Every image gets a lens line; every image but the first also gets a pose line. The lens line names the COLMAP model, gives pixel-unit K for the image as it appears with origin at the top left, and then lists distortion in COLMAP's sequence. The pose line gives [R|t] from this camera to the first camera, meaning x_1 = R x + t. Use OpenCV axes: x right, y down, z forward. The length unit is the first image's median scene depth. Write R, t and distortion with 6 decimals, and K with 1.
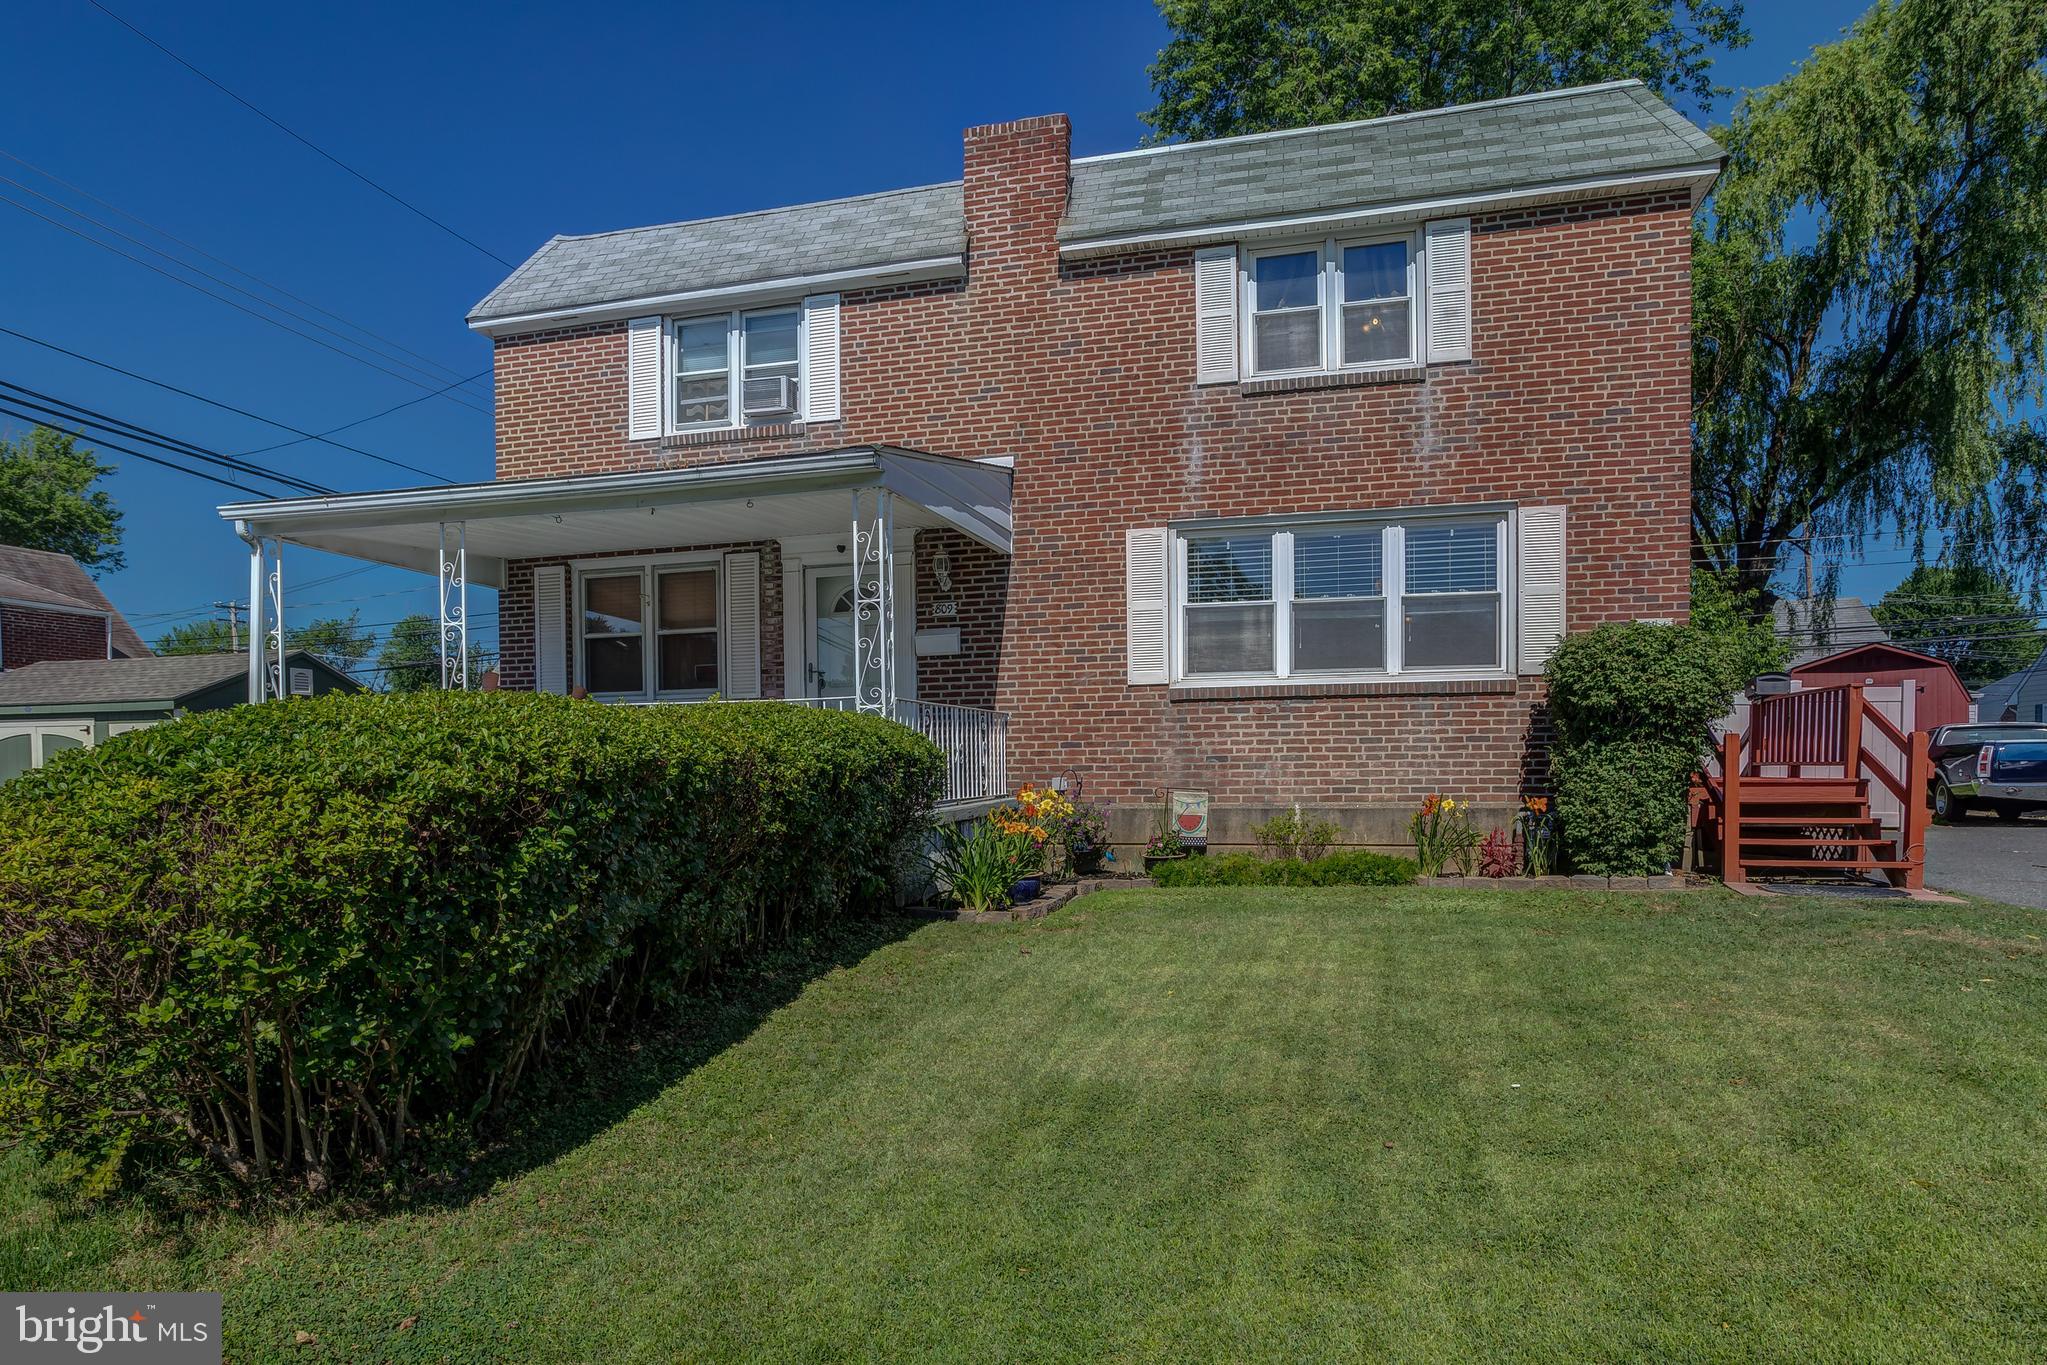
lens RADIAL K [[989.1, 0, 970.1], [0, 989.1, 797.1], [0, 0, 1]] dist [-0.030526, 0.012980]
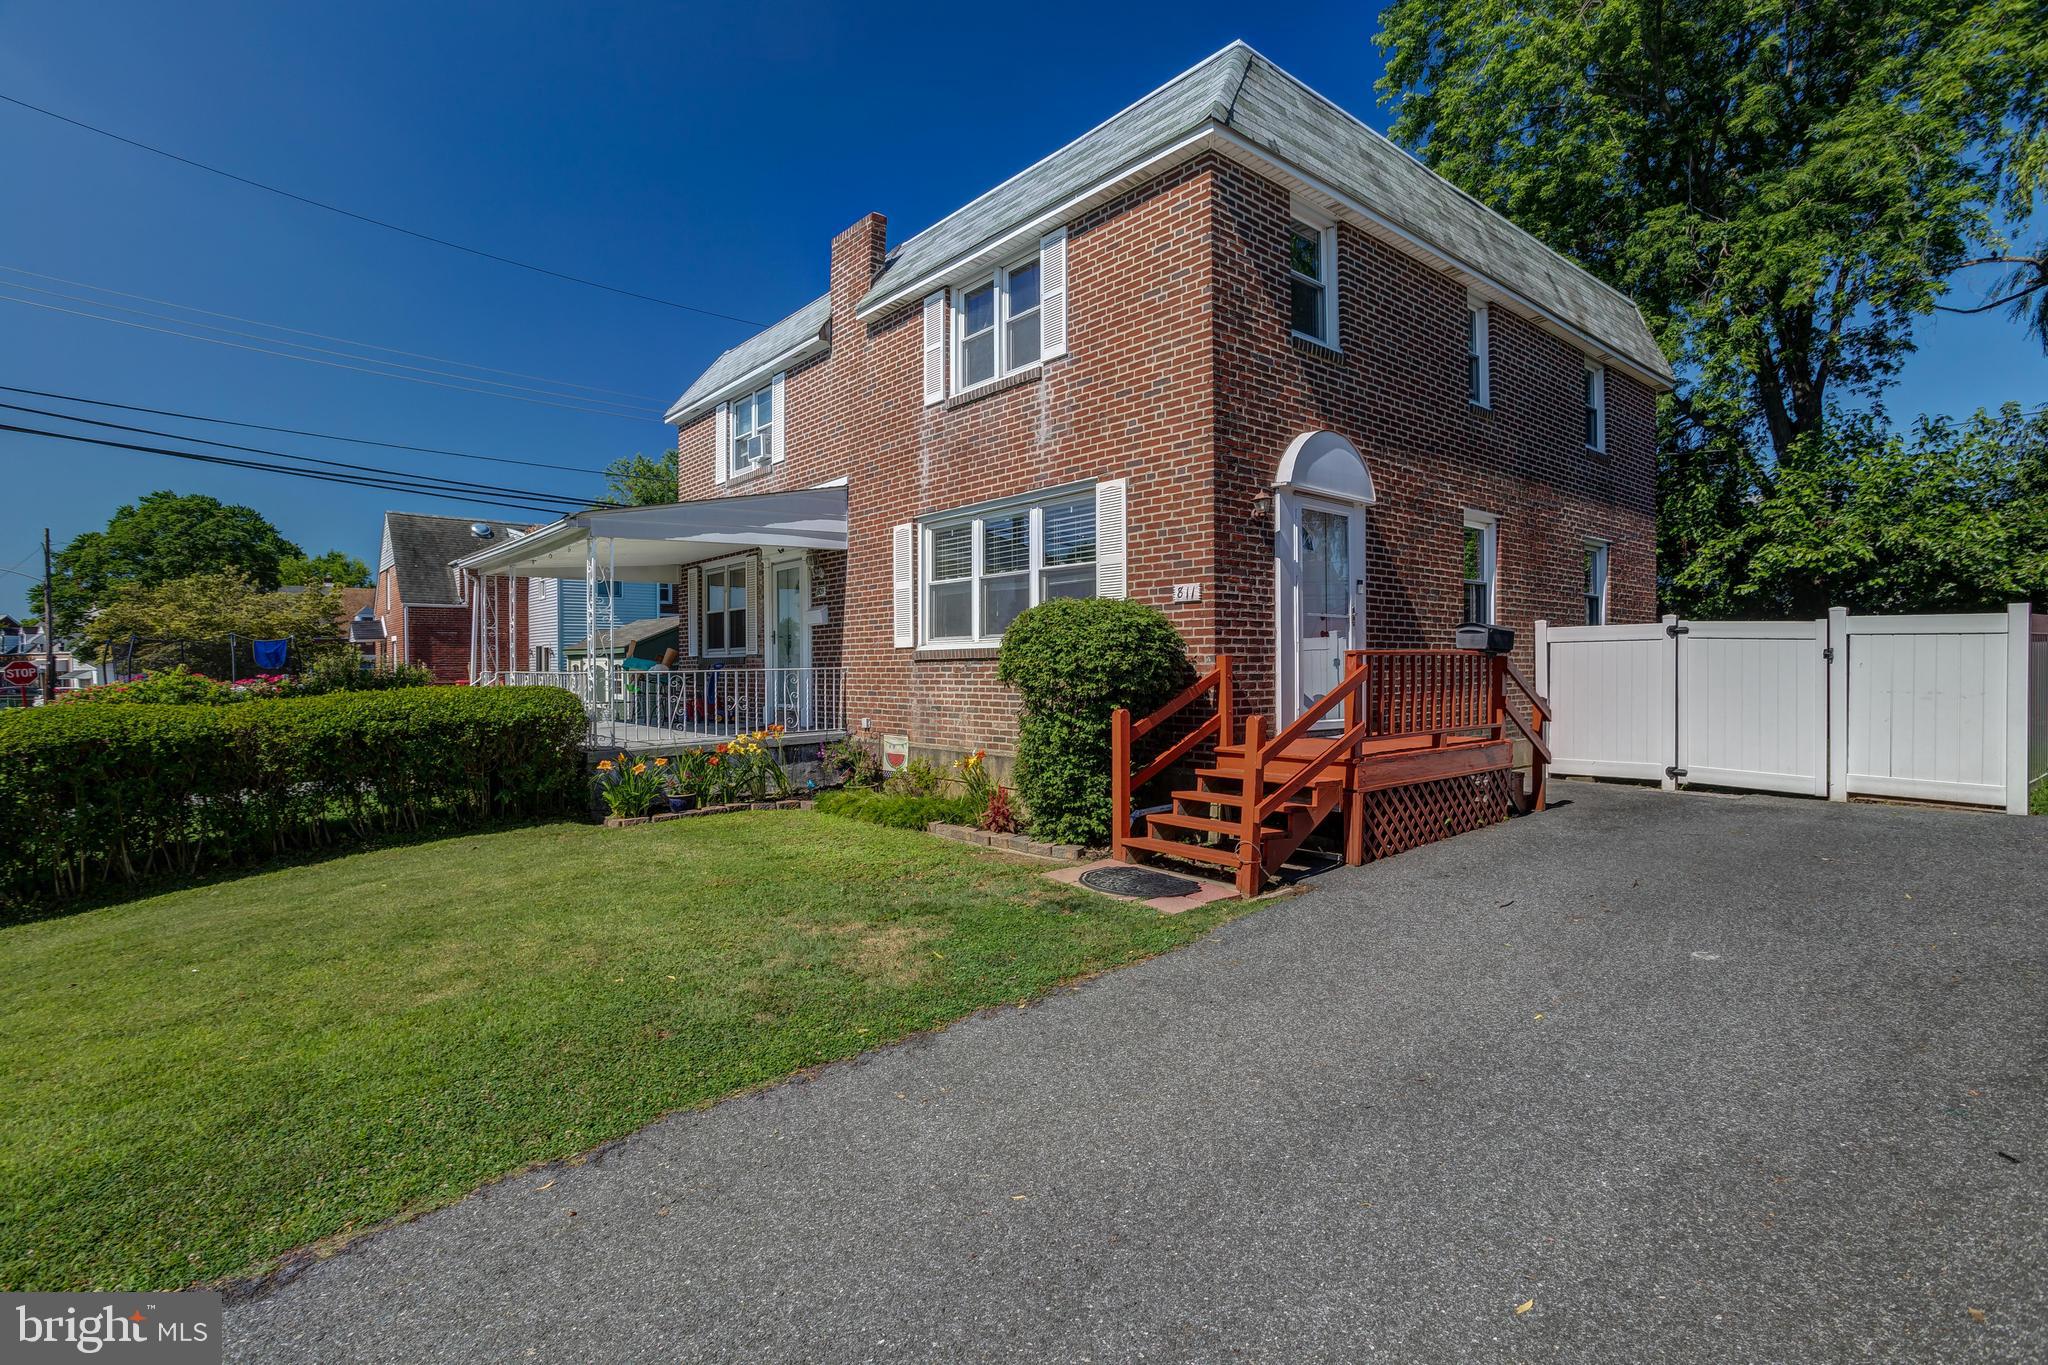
lens RADIAL K [[989.6, 0, 1019.2], [0, 989.6, 673.9], [0, 0, 1]] dist [-0.030526, 0.012980]
pose [[0.794638, 0.006874, -0.607044, 1.093333], [-0.019253, 0.999718, -0.013882, -0.067781], [0.606778, 0.022718, 0.794547, 0.090204]]
